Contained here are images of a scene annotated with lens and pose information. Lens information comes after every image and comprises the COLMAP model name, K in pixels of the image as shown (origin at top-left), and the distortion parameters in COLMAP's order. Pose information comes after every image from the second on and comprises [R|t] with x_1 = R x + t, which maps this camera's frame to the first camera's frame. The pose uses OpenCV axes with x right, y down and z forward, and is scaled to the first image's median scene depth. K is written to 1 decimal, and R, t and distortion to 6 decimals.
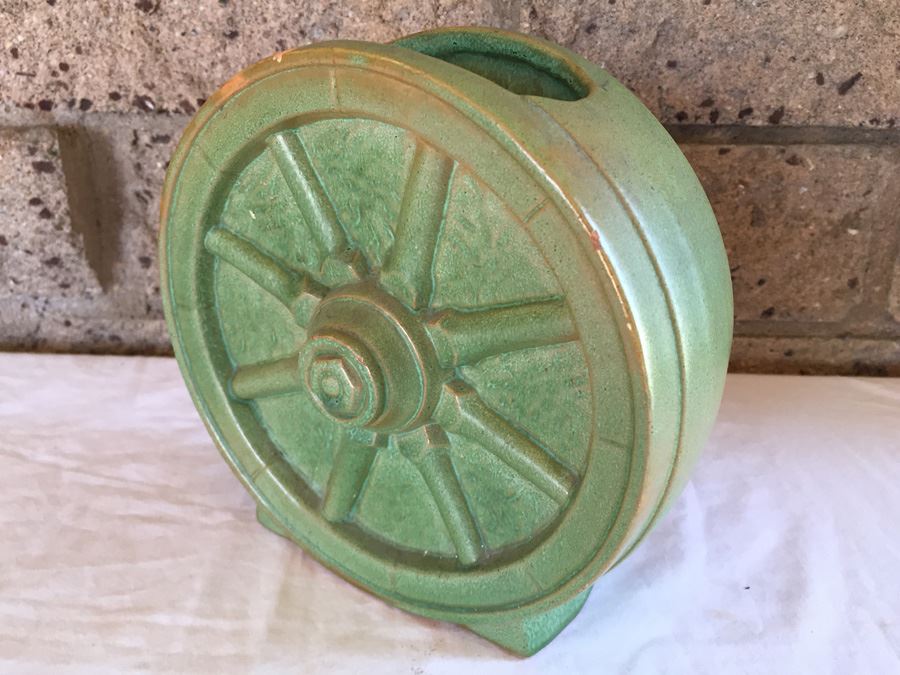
lens RADIAL K [[798.5, 0, 449.8], [0, 798.5, 333.4], [0, 0, 1]] dist [0.085025, -0.155797]
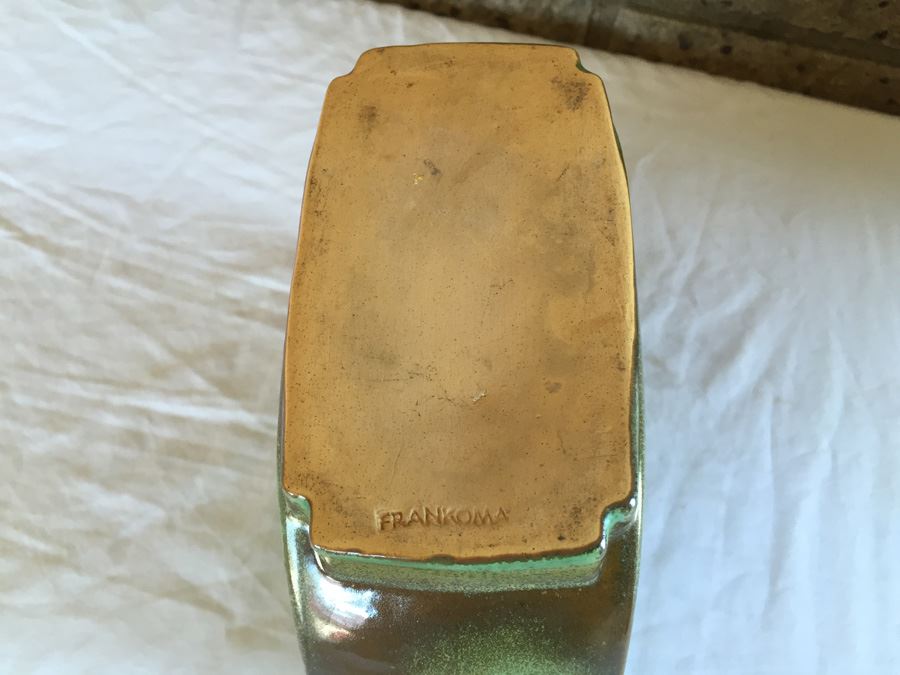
lens RADIAL K [[798.5, 0, 439.1], [0, 798.5, 338.1], [0, 0, 1]] dist [0.085025, -0.155797]
pose [[0.970695, 0.221846, -0.092384, 0.071240], [-0.116542, 0.770772, 0.626361, -0.320336], [0.210162, -0.597239, 0.774040, -0.048595]]
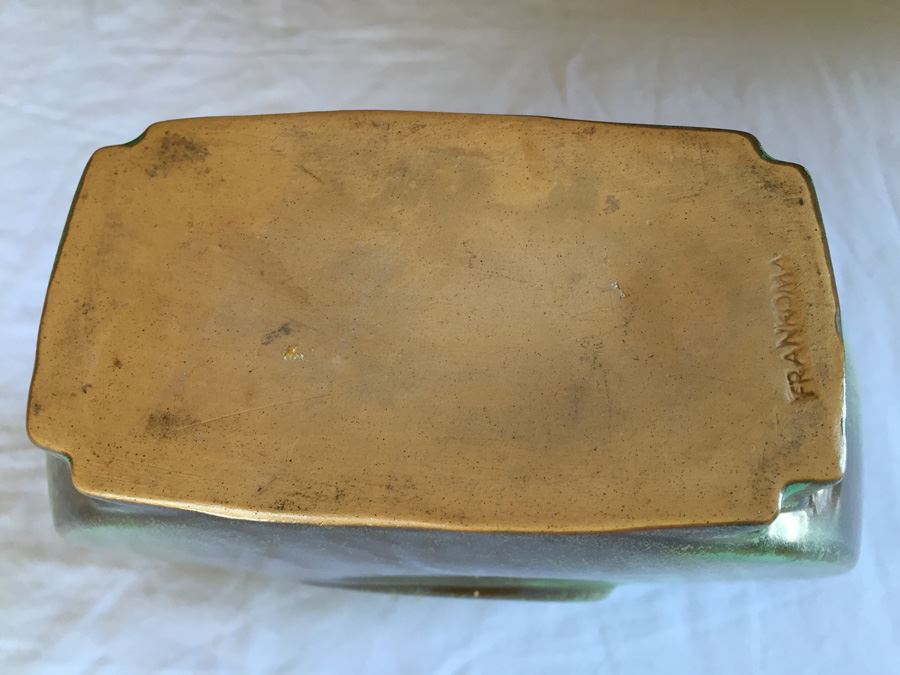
lens RADIAL K [[798.5, 0, 451.6], [0, 798.5, 344.1], [0, 0, 1]] dist [0.085025, -0.155797]
pose [[0.266315, -0.887350, 0.376413, -0.107867], [0.444489, 0.459573, 0.768909, -0.321320], [-0.855281, -0.037460, 0.516809, 0.144351]]
